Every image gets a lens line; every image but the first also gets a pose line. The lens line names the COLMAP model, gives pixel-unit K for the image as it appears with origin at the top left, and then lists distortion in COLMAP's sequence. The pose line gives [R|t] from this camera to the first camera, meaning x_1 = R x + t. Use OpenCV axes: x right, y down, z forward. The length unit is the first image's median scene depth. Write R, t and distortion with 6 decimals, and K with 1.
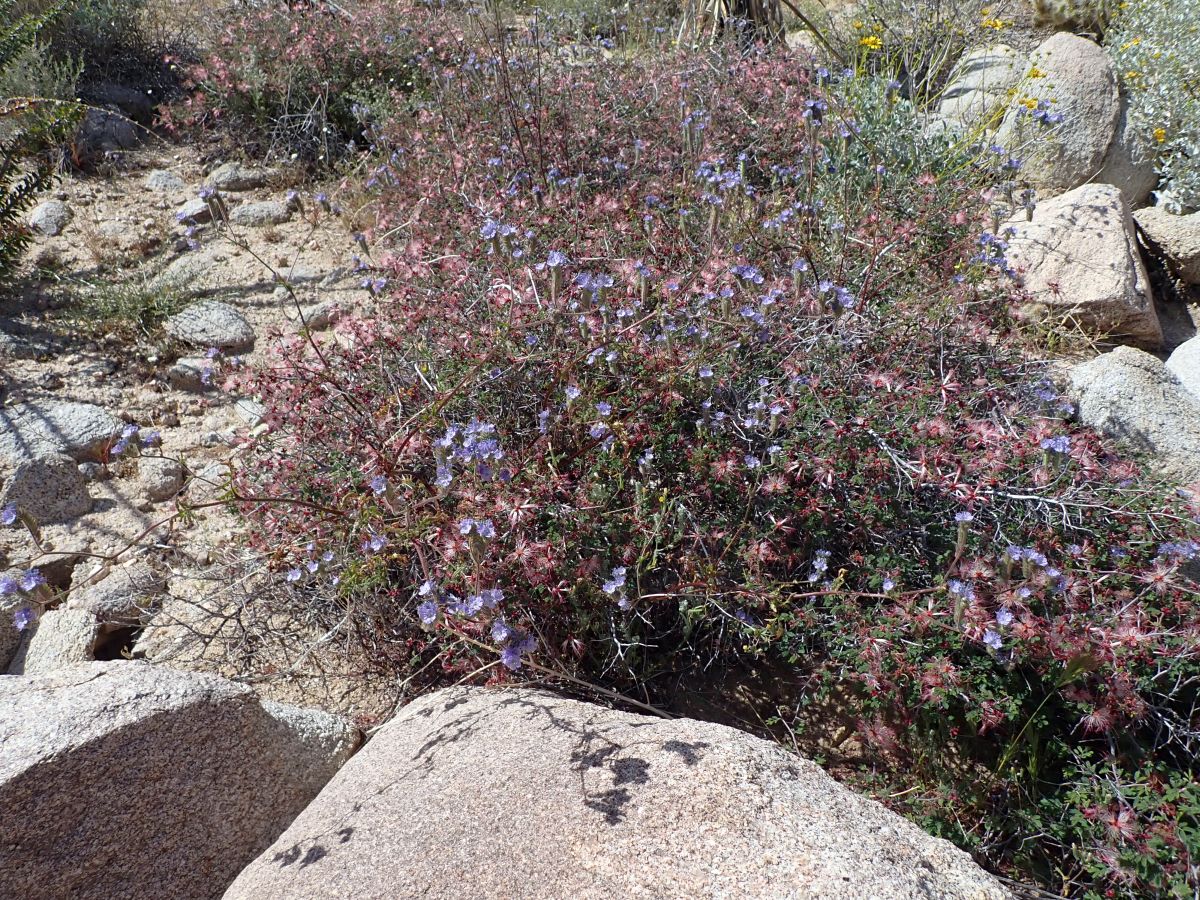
lens RADIAL K [[883.9, 0, 600.0], [0, 883.9, 450.0], [0, 0, 1]] dist [-0.009424, 0.001706]
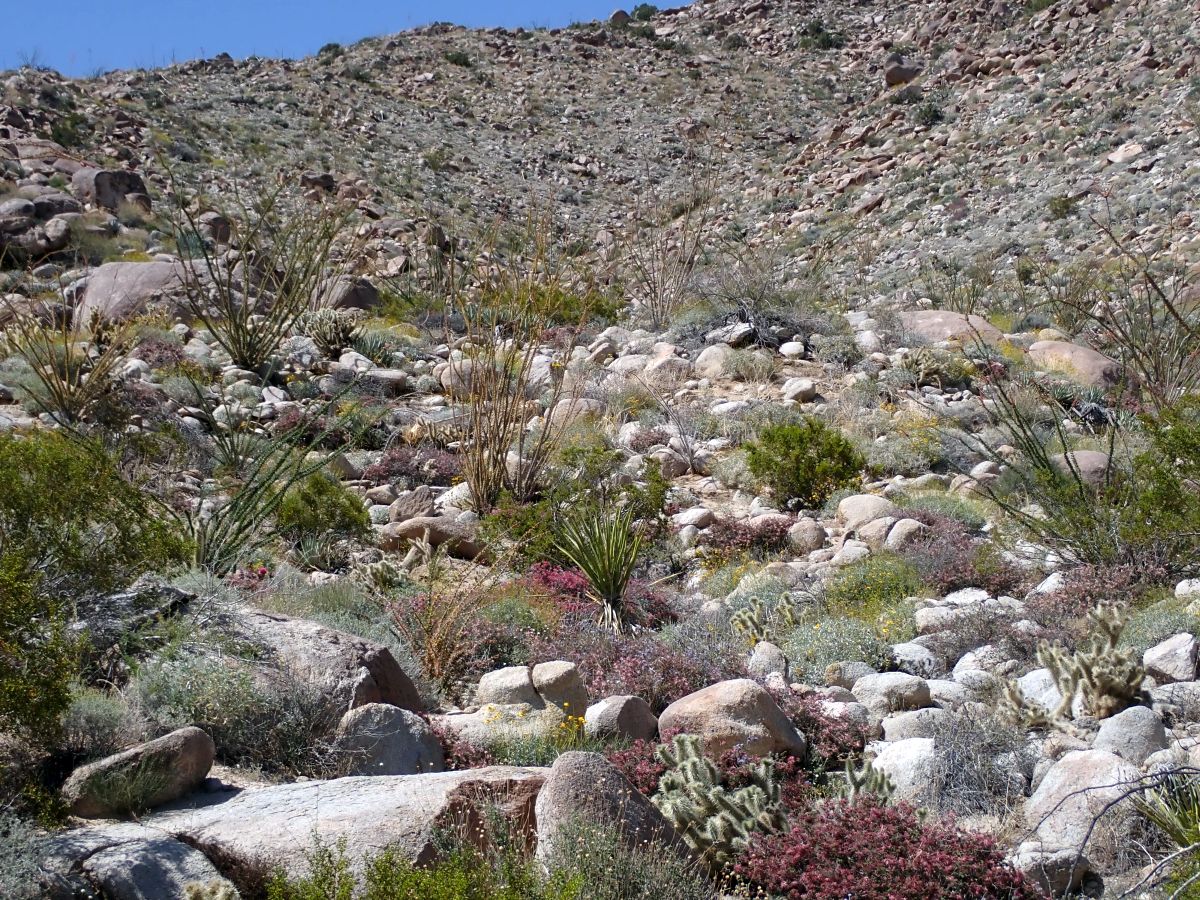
lens RADIAL K [[2318.6, 0, 600.0], [0, 2318.6, 450.0], [0, 0, 1]] dist [0.025435, 0.030224]
pose [[0.942131, 0.073735, 0.327036, -2.414940], [0.124318, 0.829120, -0.545073, 2.987548], [-0.311343, 0.554187, 0.771973, -4.867857]]
